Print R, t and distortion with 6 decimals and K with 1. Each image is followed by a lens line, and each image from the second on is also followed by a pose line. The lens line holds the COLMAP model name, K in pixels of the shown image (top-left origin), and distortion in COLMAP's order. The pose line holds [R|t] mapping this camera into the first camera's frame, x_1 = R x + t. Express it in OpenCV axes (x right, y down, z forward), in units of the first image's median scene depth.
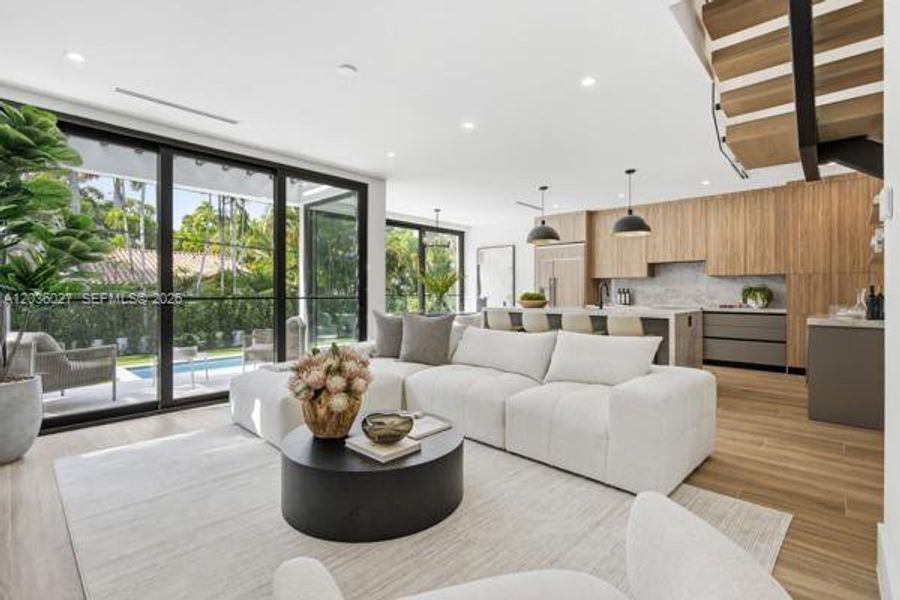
lens RADIAL K [[409.8, 0, 452.2], [0, 409.8, 291.5], [0, 0, 1]] dist [-0.003487, 0.002845]
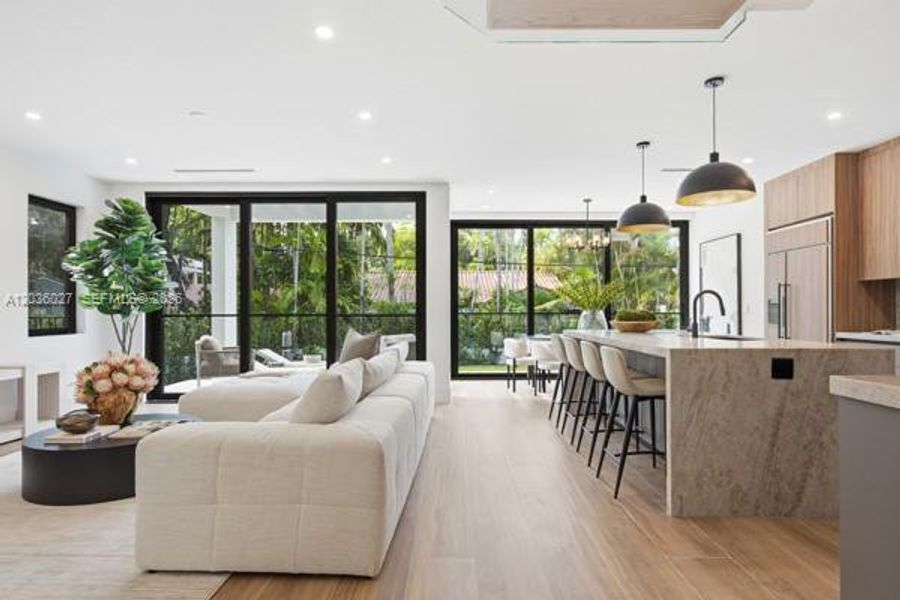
lens RADIAL K [[482.4, 0, 451.5], [0, 482.4, 304.5], [0, 0, 1]] dist [-0.007170, -0.001213]
pose [[0.683730, -0.009717, -0.729670, 0.535497], [0.003306, 0.999942, -0.010219, 0.001969], [0.729727, 0.004575, 0.683723, 0.262383]]
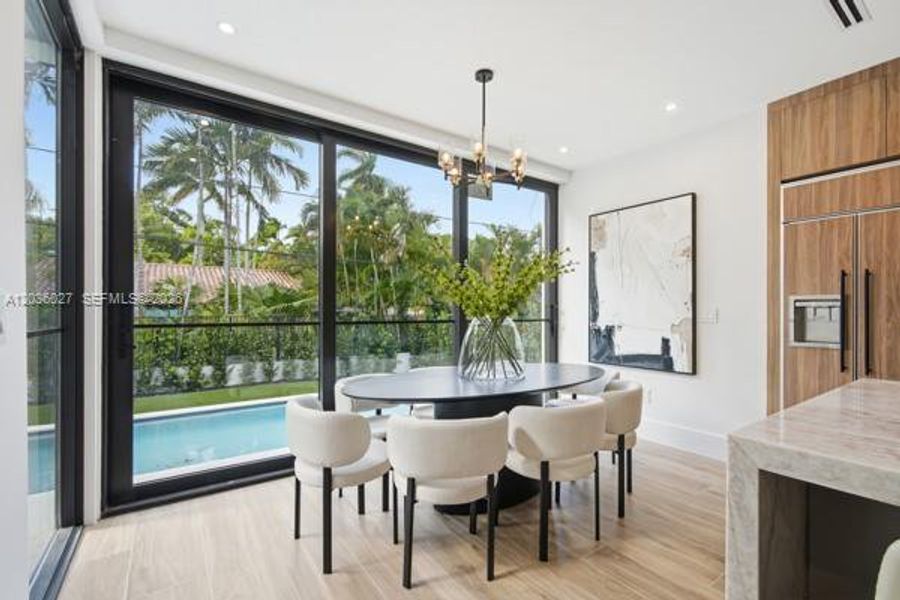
lens RADIAL K [[409.8, 0, 453.5], [0, 409.8, 312.8], [0, 0, 1]] dist [-0.003487, 0.002845]
pose [[0.980572, 0.001467, -0.196156, 0.006034], [-0.000080, 0.999975, 0.007080, -0.003716], [0.196162, -0.006927, 0.980547, 0.810500]]
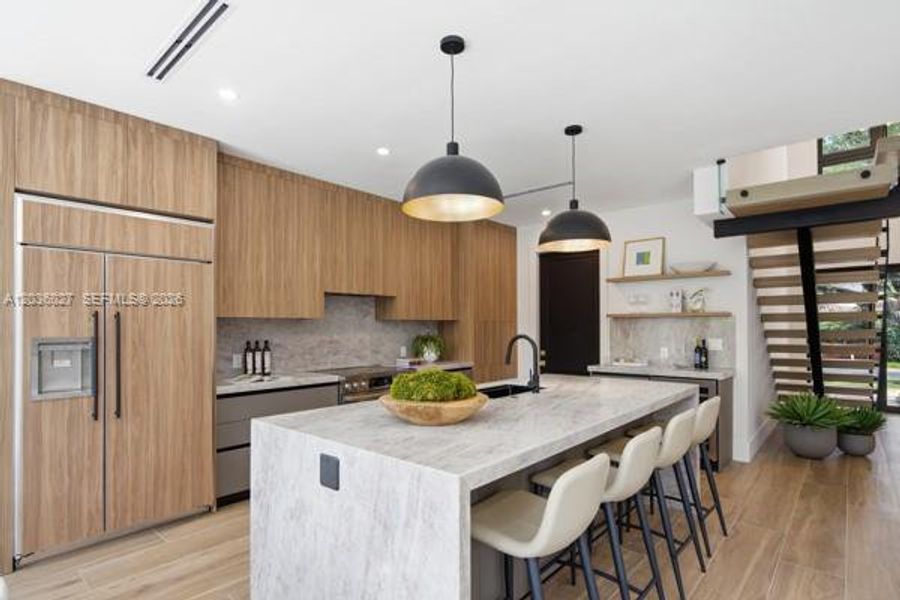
lens RADIAL K [[452.0, 0, 448.5], [0, 452.0, 325.4], [0, 0, 1]] dist [0.003962, 0.000355]
pose [[-0.028798, 0.001384, 0.999584, -0.126348], [0.001276, 0.999998, -0.001348, -0.029288], [-0.999584, 0.001236, -0.028800, 0.971875]]
